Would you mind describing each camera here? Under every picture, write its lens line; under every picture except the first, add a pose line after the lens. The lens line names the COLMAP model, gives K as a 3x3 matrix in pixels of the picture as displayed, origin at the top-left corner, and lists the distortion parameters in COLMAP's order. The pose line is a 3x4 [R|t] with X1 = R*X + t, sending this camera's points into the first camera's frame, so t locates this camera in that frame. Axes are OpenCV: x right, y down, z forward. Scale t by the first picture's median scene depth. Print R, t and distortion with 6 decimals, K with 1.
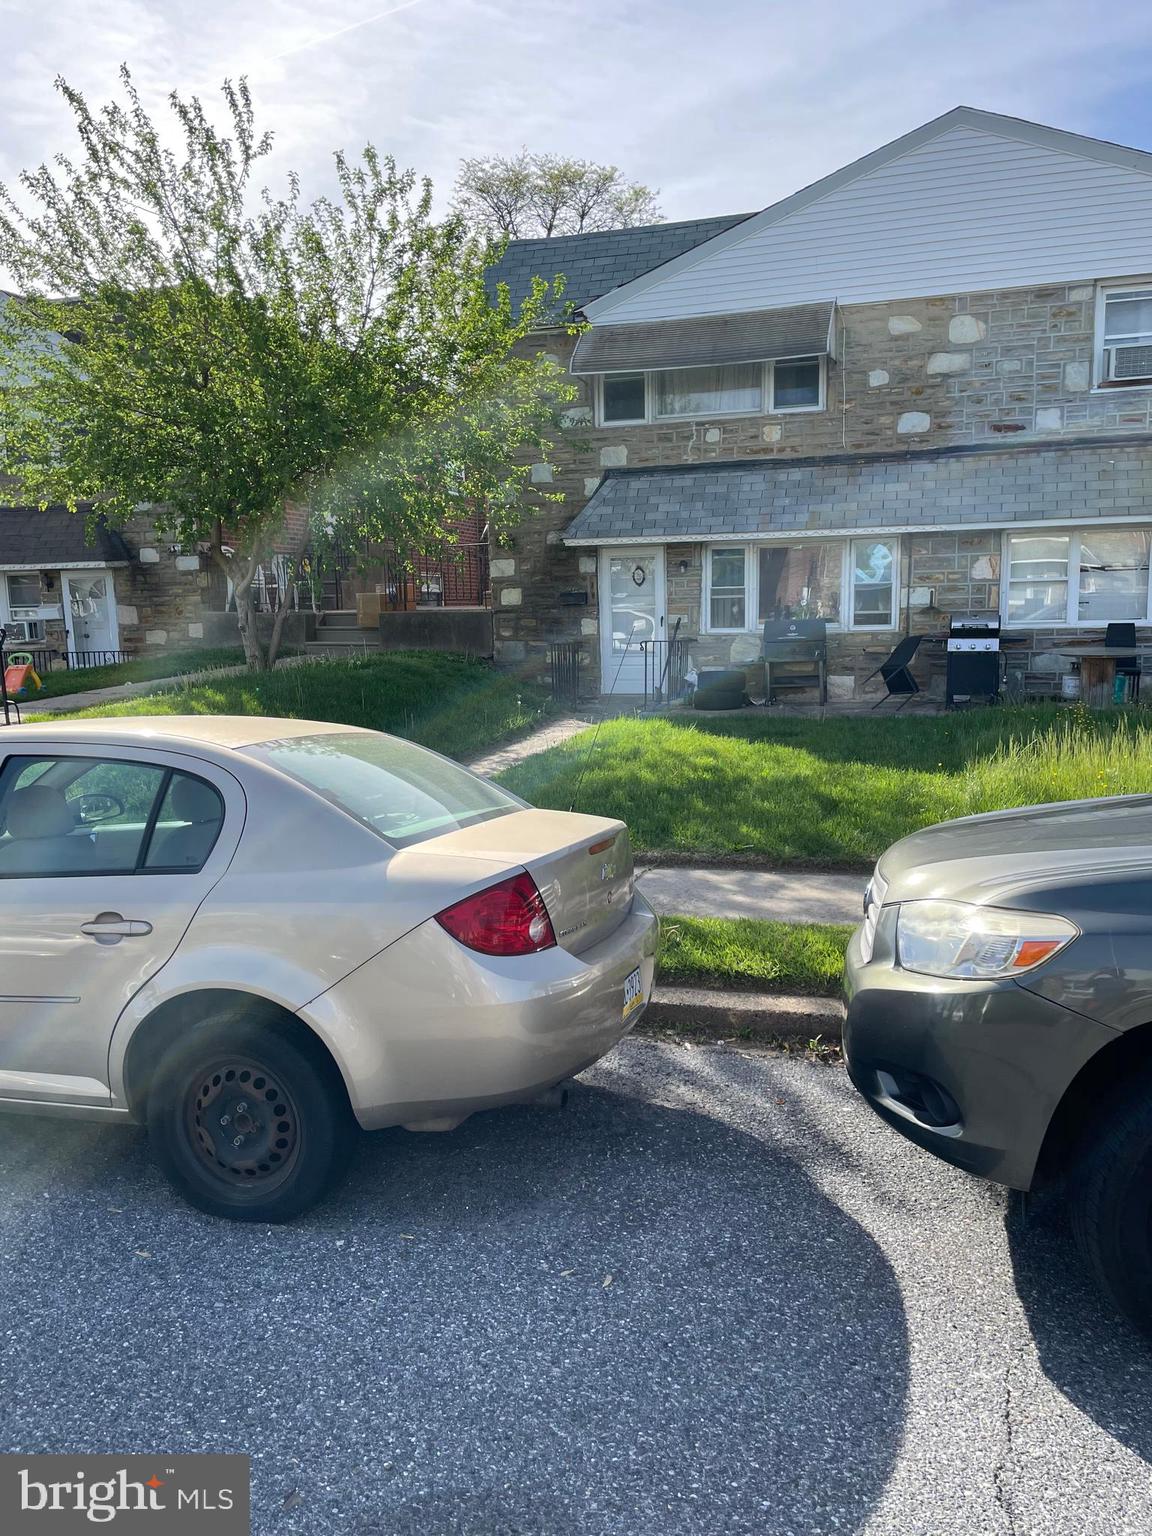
lens RADIAL K [[1173.9, 0, 580.8], [0, 1173.9, 776.0], [0, 0, 1]] dist [0.085894, -0.123320]
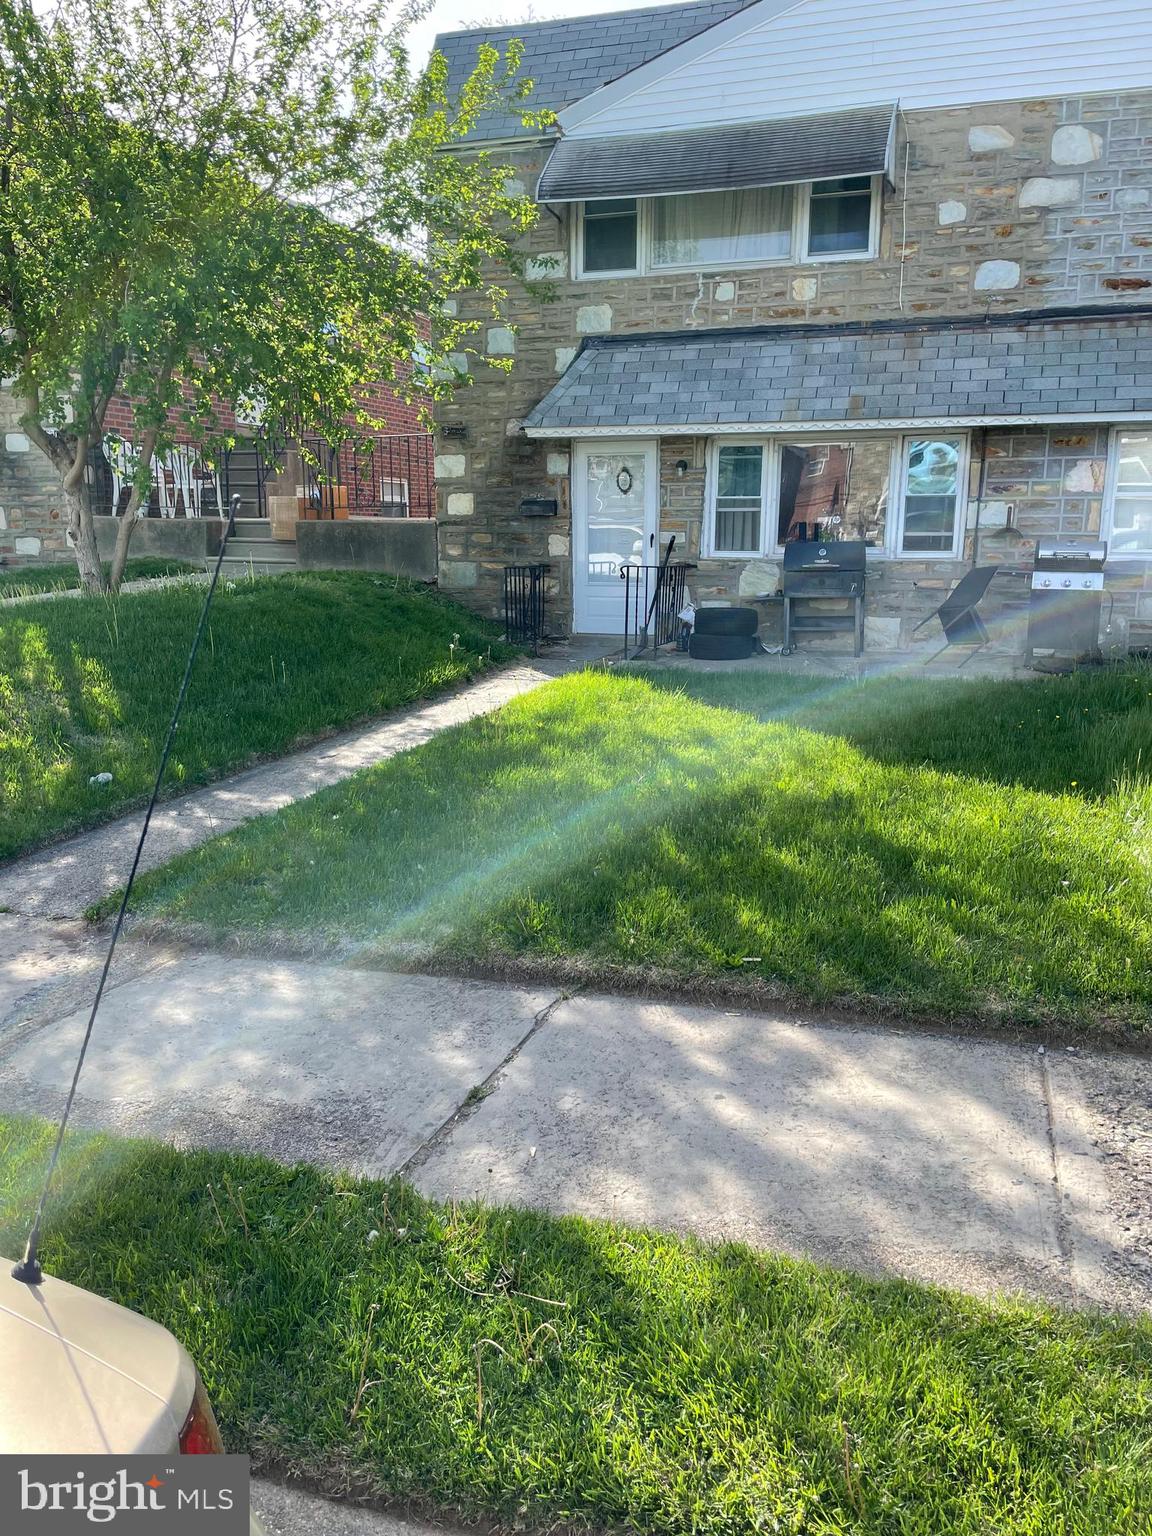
lens RADIAL K [[1173.9, 0, 578.2], [0, 1173.9, 770.4], [0, 0, 1]] dist [0.085894, -0.123320]
pose [[0.999668, 0.024357, -0.008351, 0.033238], [-0.023816, 0.997931, 0.059729, -0.028111], [0.009789, -0.059510, 0.998180, 0.236463]]
